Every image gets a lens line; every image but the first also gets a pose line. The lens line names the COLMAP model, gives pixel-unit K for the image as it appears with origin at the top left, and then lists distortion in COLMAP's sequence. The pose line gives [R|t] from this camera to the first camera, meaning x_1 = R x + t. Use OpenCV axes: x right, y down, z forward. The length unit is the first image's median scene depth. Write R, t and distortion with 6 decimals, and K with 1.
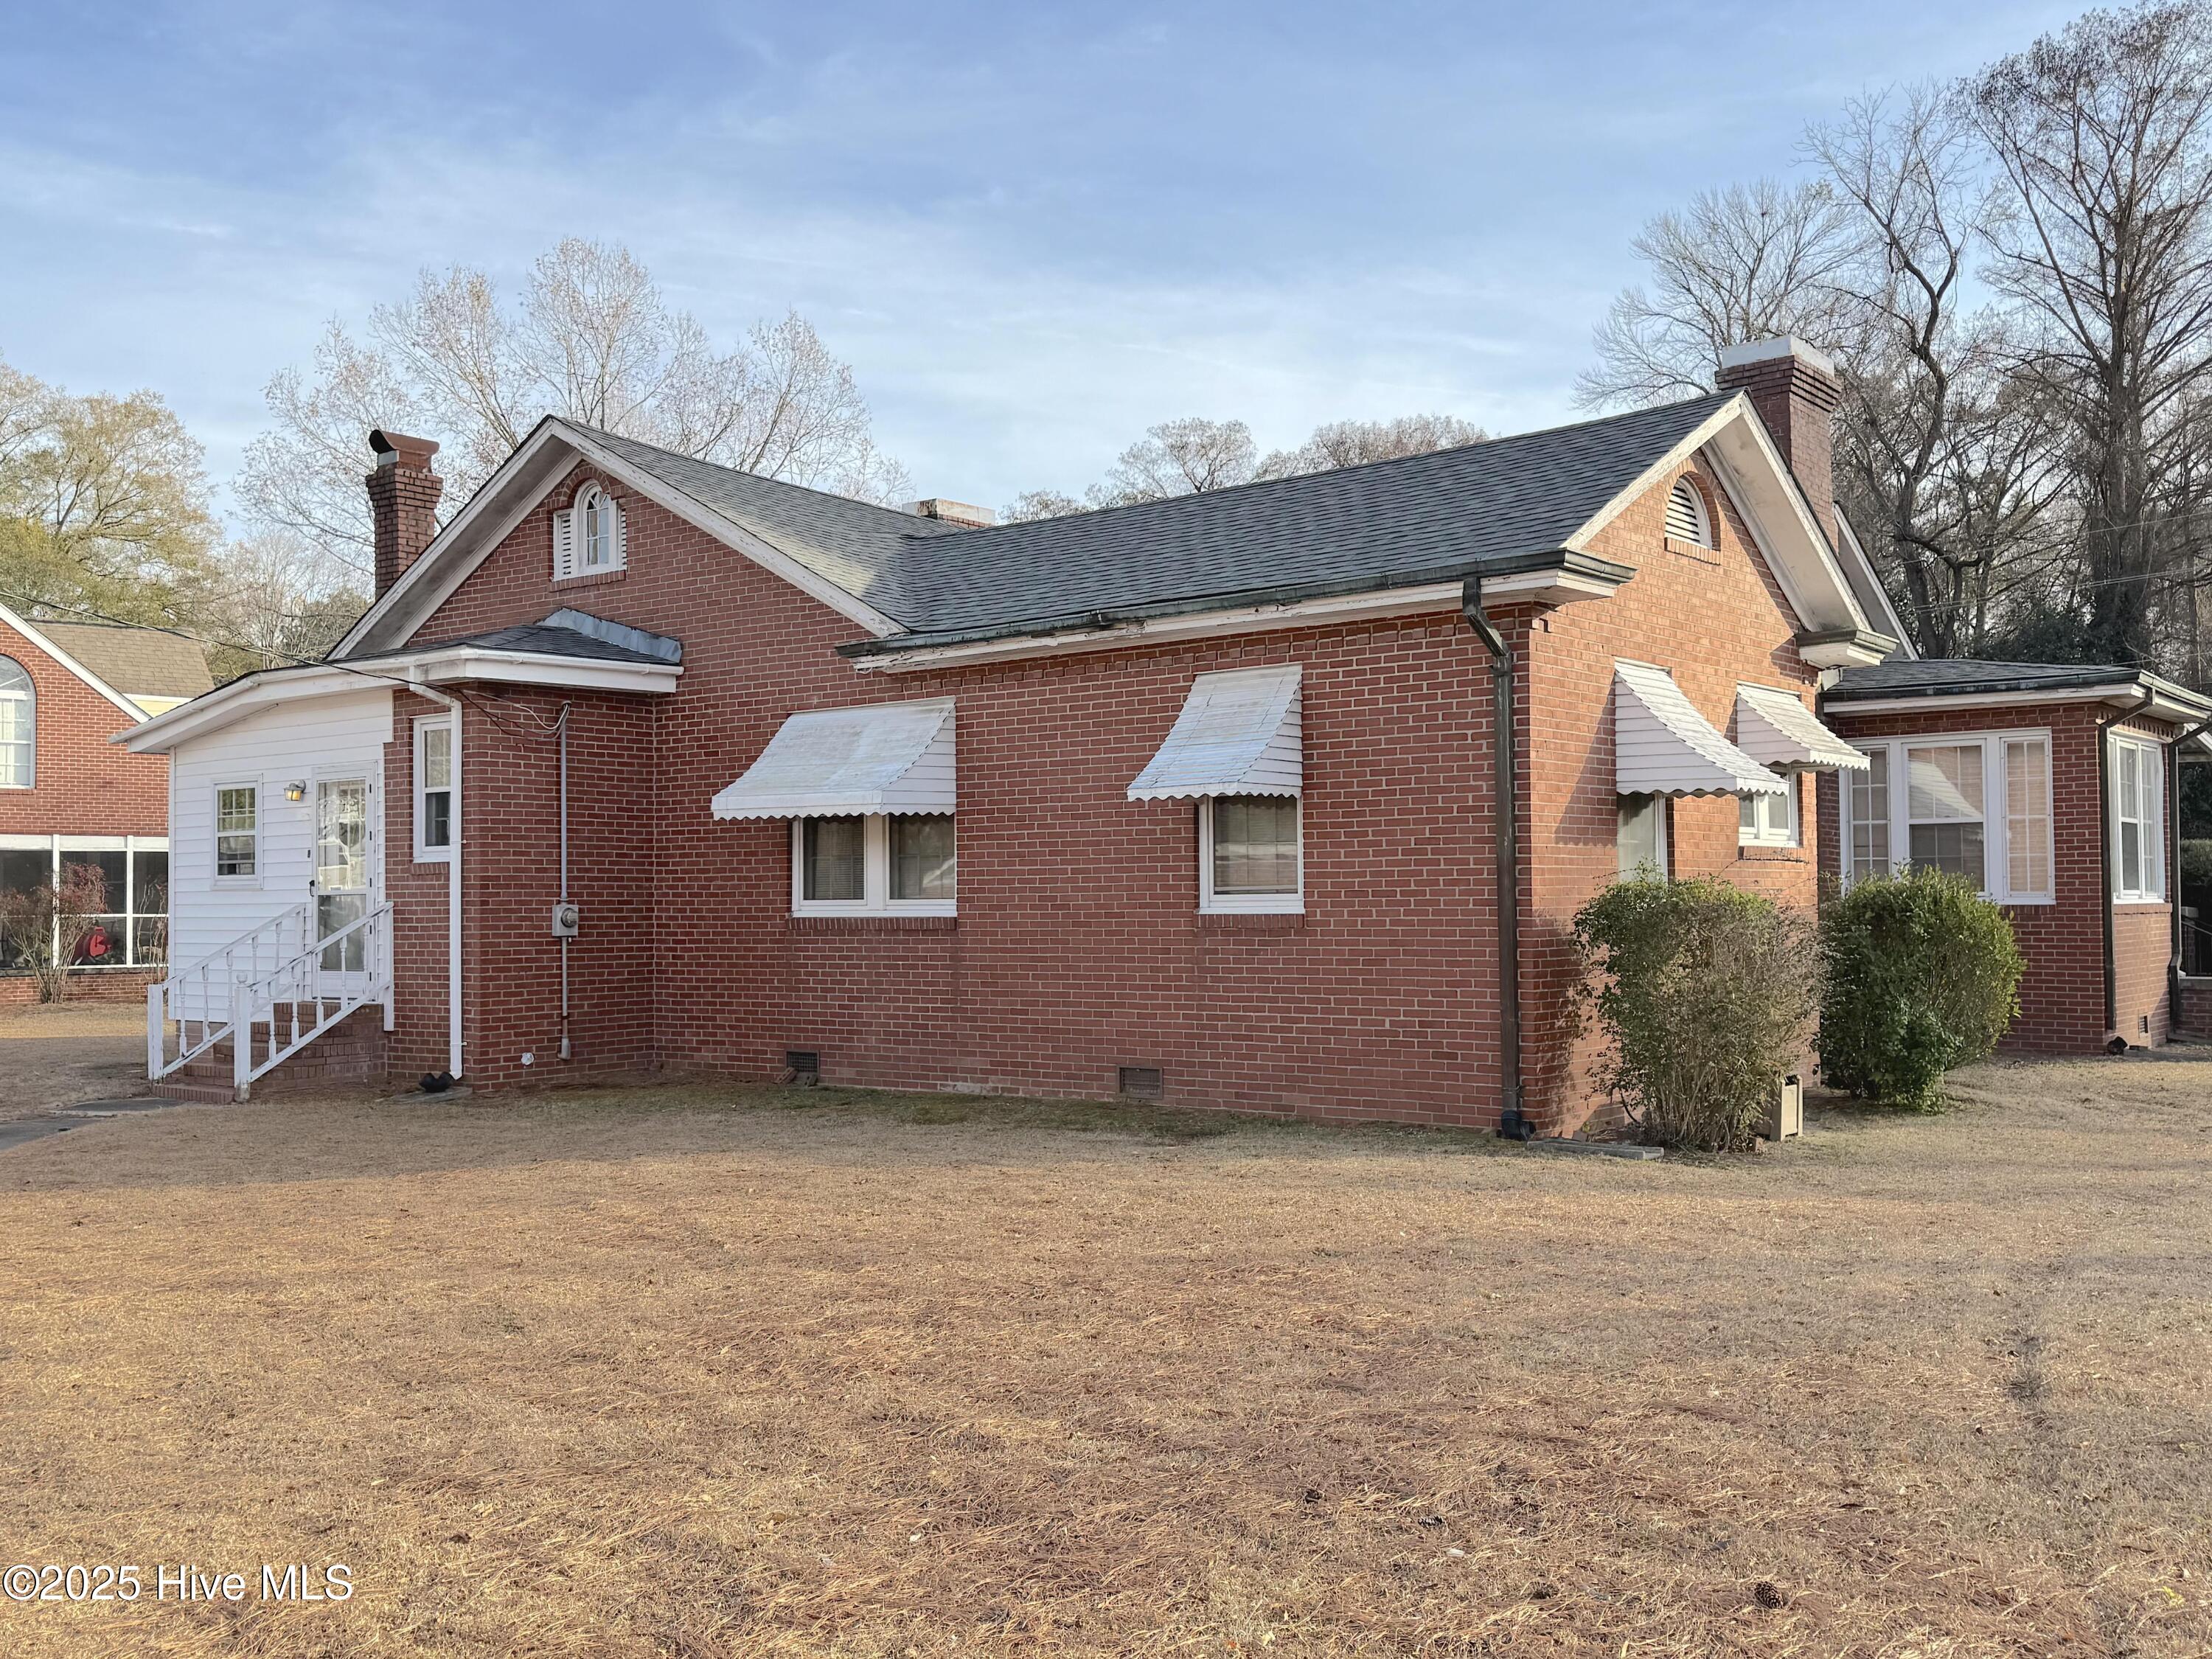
lens RADIAL K [[2079.0, 0, 1106.0], [0, 2079.0, 829.5], [0, 0, 1]] dist [0.135179, -0.008940]
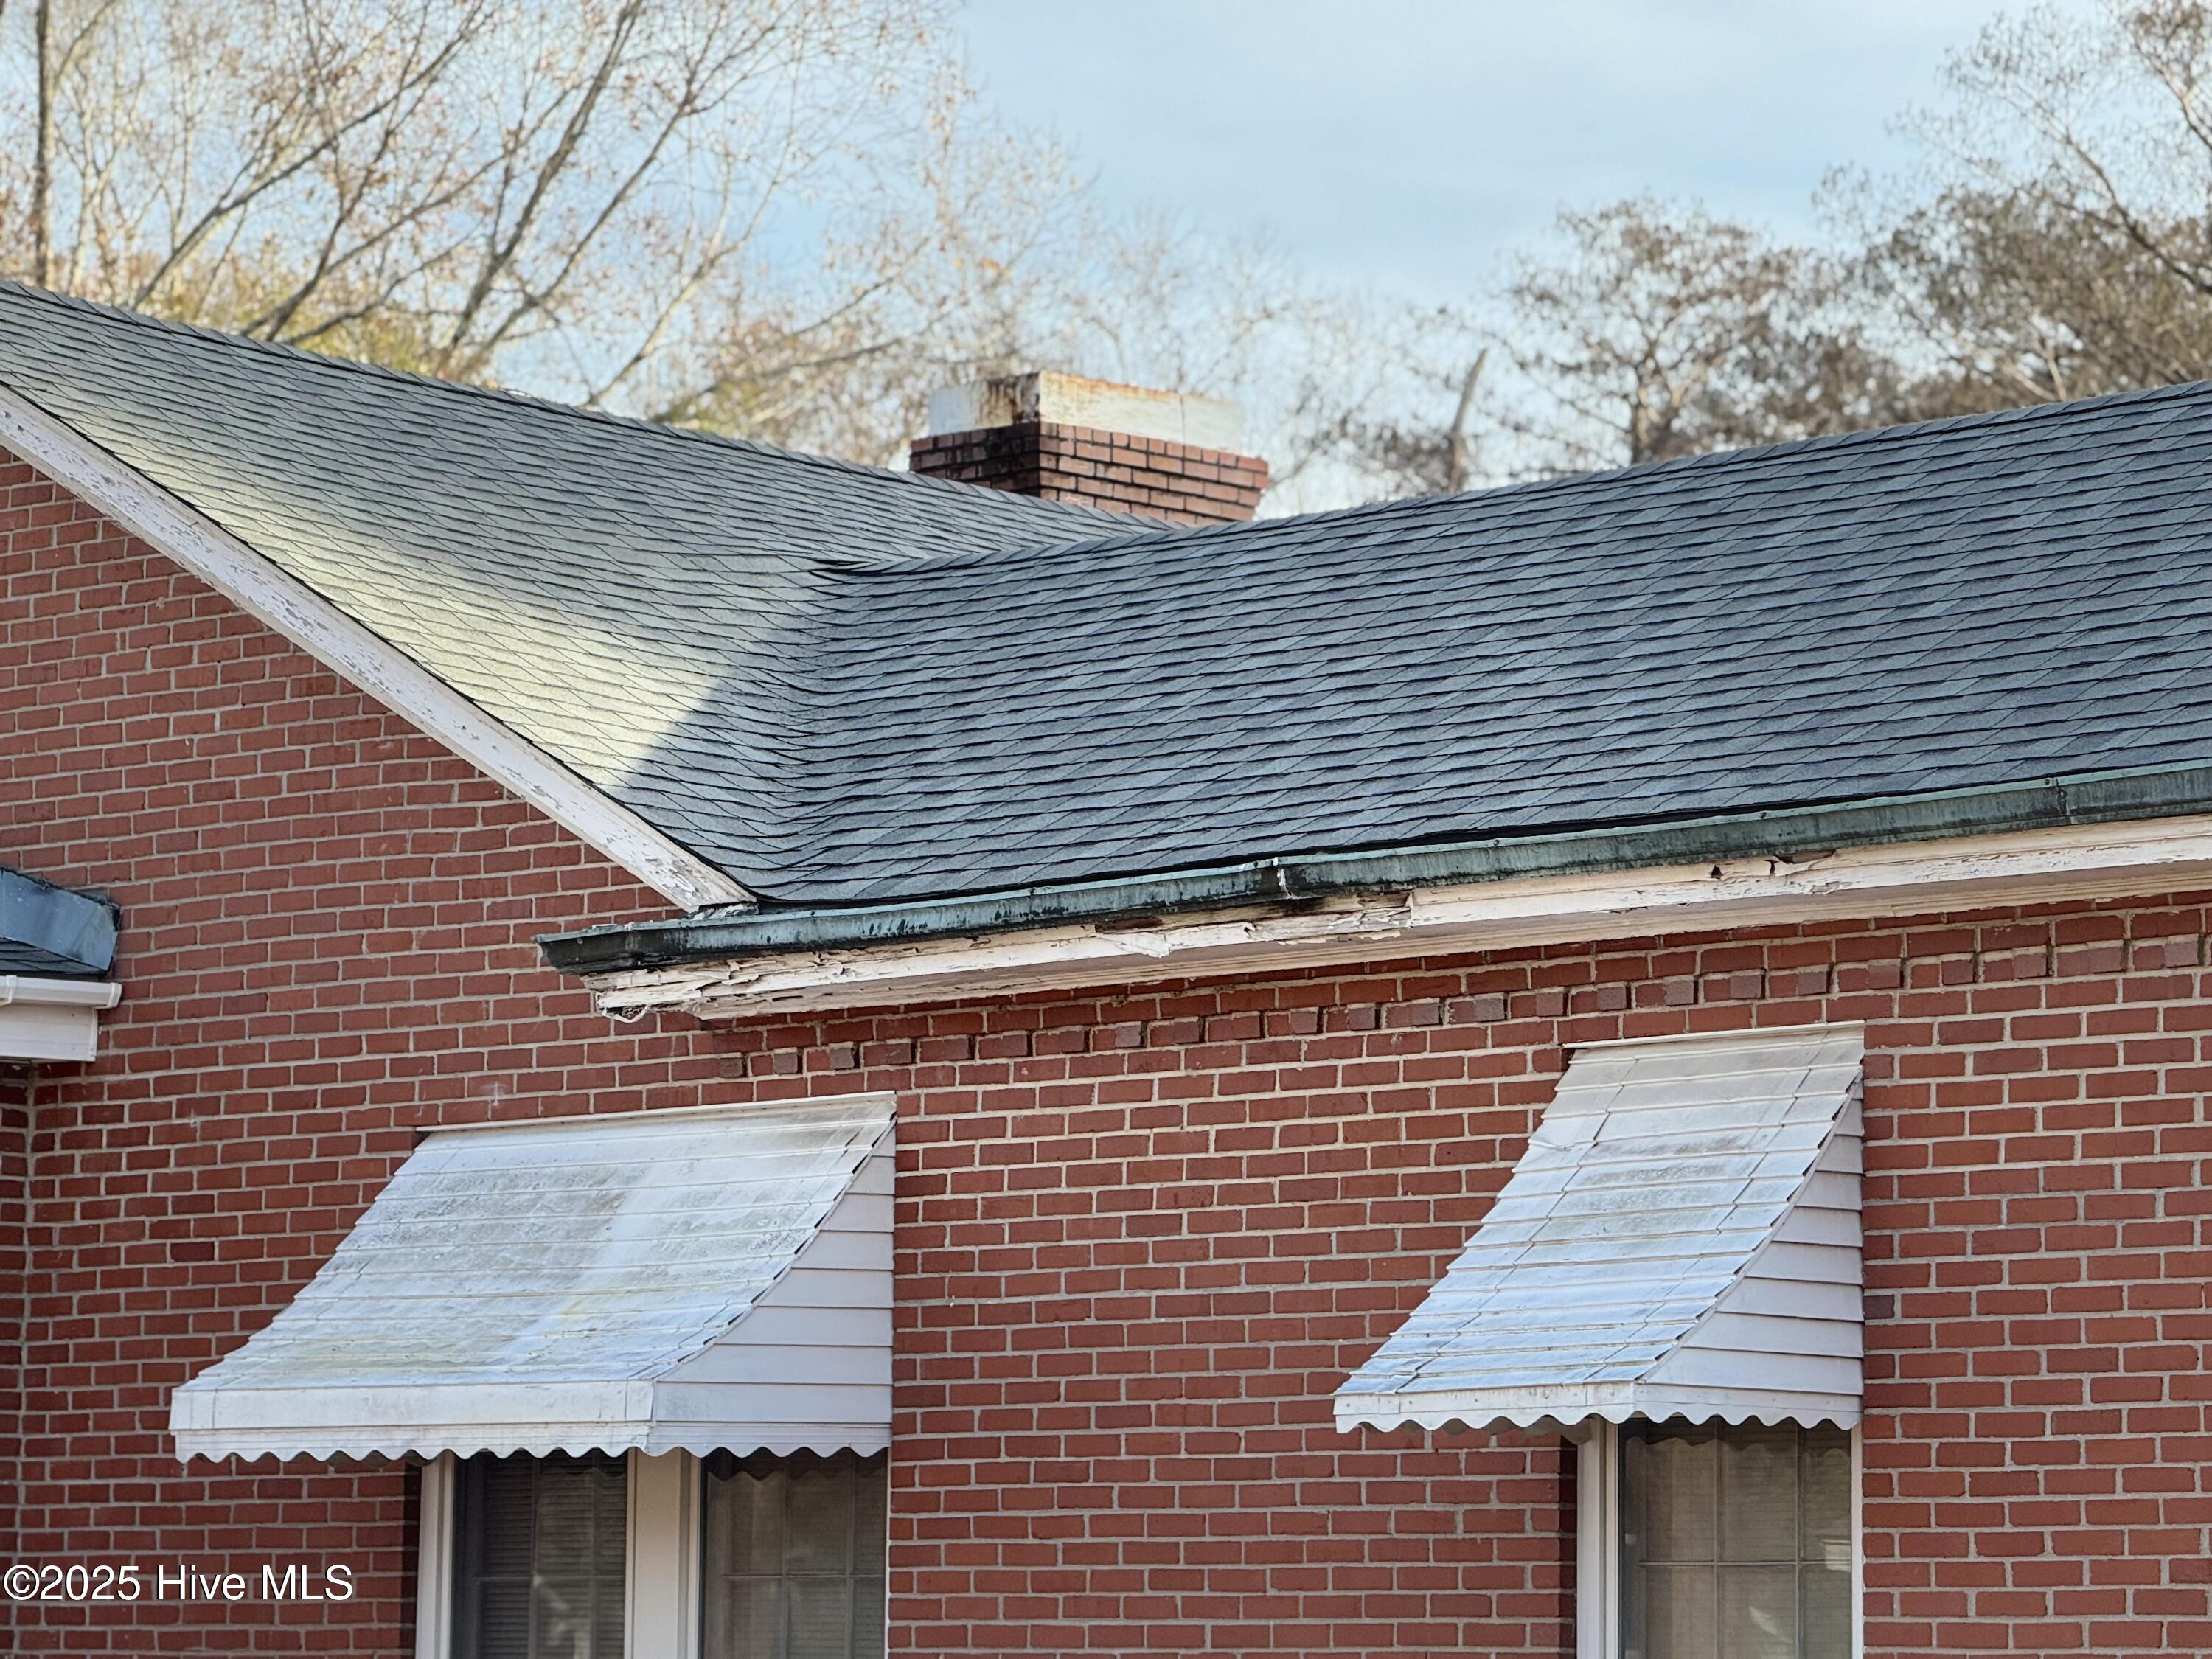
lens RADIAL K [[8378.9, 0, 1105.8], [0, 8378.9, 670.4], [0, 0, 1]] dist [0.234700, -0.712501]
pose [[0.992907, 0.003877, -0.118831, 0.121460], [-0.014453, 0.995992, -0.088272, -0.014354], [0.118012, 0.089363, 0.988983, -0.325261]]
